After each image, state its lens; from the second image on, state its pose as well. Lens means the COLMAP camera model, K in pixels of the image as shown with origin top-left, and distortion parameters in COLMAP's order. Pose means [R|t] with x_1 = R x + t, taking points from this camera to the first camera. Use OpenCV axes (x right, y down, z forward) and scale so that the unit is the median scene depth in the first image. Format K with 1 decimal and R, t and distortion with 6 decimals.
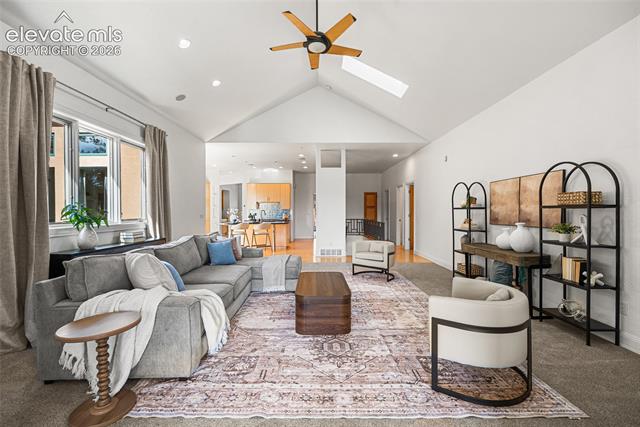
lens RADIAL K [[284.5, 0, 321.1], [0, 284.5, 213.1], [0, 0, 1]] dist [-0.000546, -0.000796]
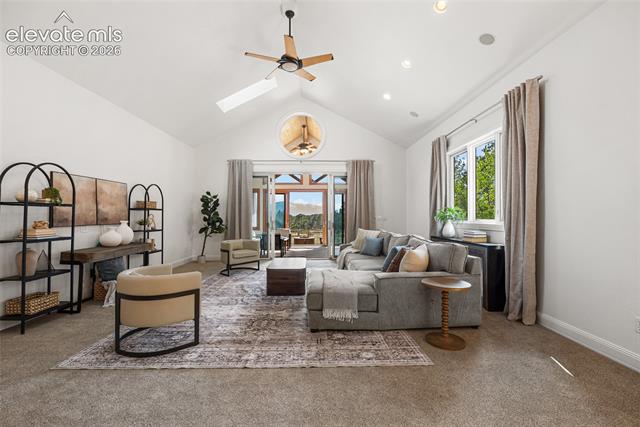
lens RADIAL K [[284.5, 0, 320.2], [0, 284.5, 215.2], [0, 0, 1]] dist [-0.000546, -0.000796]
pose [[-0.999939, 0.001828, -0.010858, -0.116063], [0.001769, 0.999984, 0.005426, 0.004853], [0.010868, 0.005407, -0.999926, 2.057463]]
